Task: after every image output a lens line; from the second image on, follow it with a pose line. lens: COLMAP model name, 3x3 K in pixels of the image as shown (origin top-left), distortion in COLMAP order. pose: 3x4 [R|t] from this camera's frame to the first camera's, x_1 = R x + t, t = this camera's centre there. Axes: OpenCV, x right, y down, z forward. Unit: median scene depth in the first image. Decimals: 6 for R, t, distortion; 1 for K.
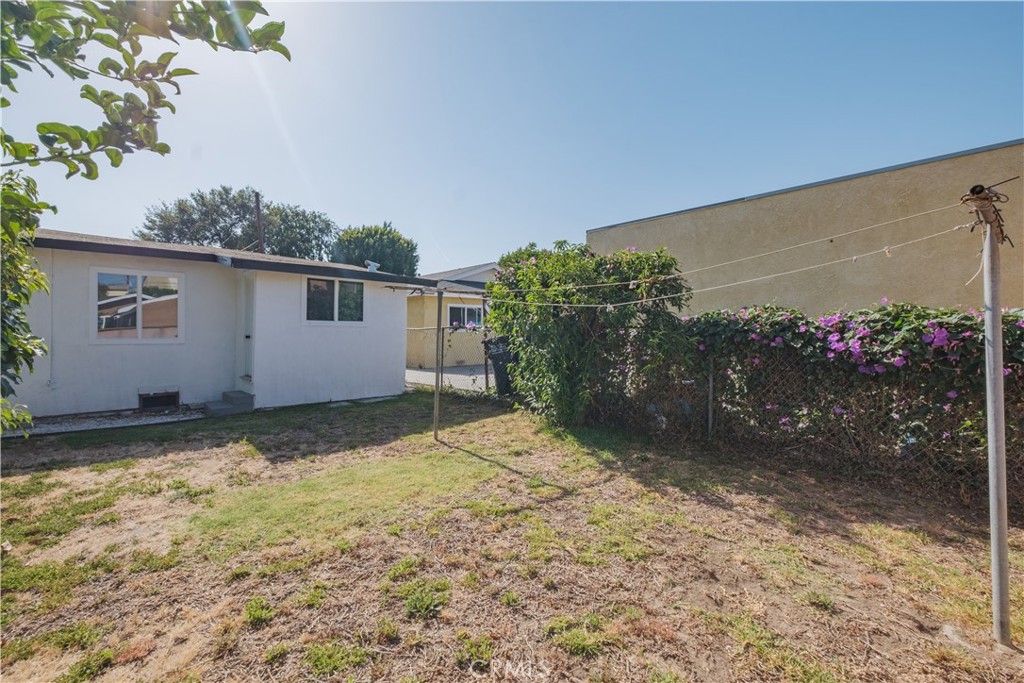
lens RADIAL K [[447.4, 0, 504.6], [0, 447.4, 332.4], [0, 0, 1]] dist [-0.001257, -0.000237]
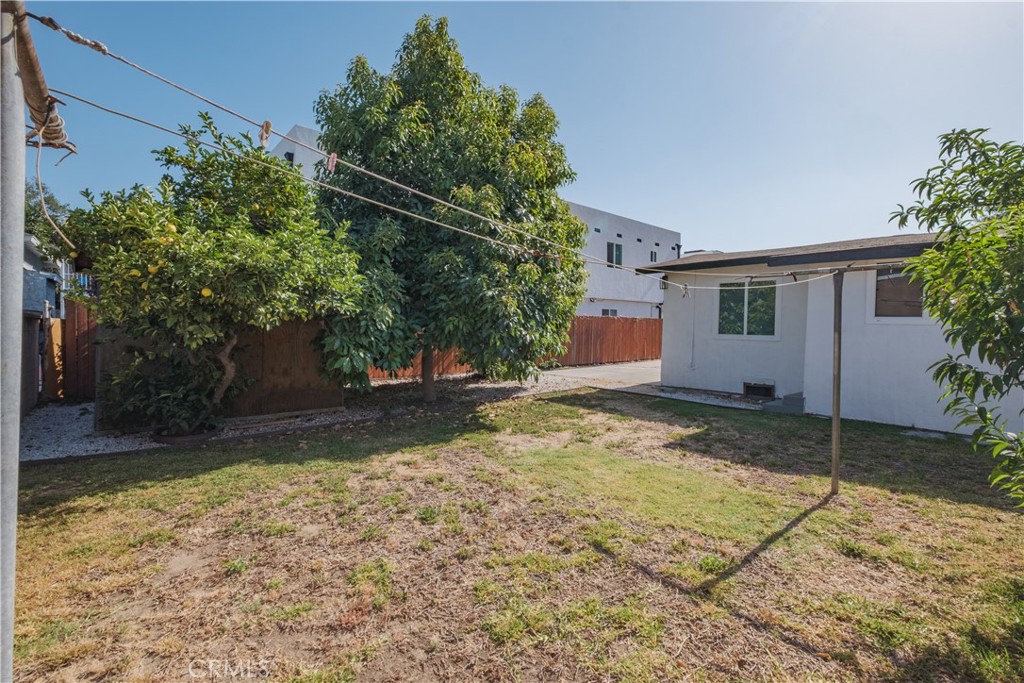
lens RADIAL K [[447.4, 0, 504.6], [0, 447.4, 332.4], [0, 0, 1]] dist [-0.001257, -0.000237]
pose [[0.008032, 0.013566, -0.999876, 0.747408], [-0.010816, 0.999851, 0.013479, -0.007245], [0.999909, 0.010706, 0.008177, 0.721812]]
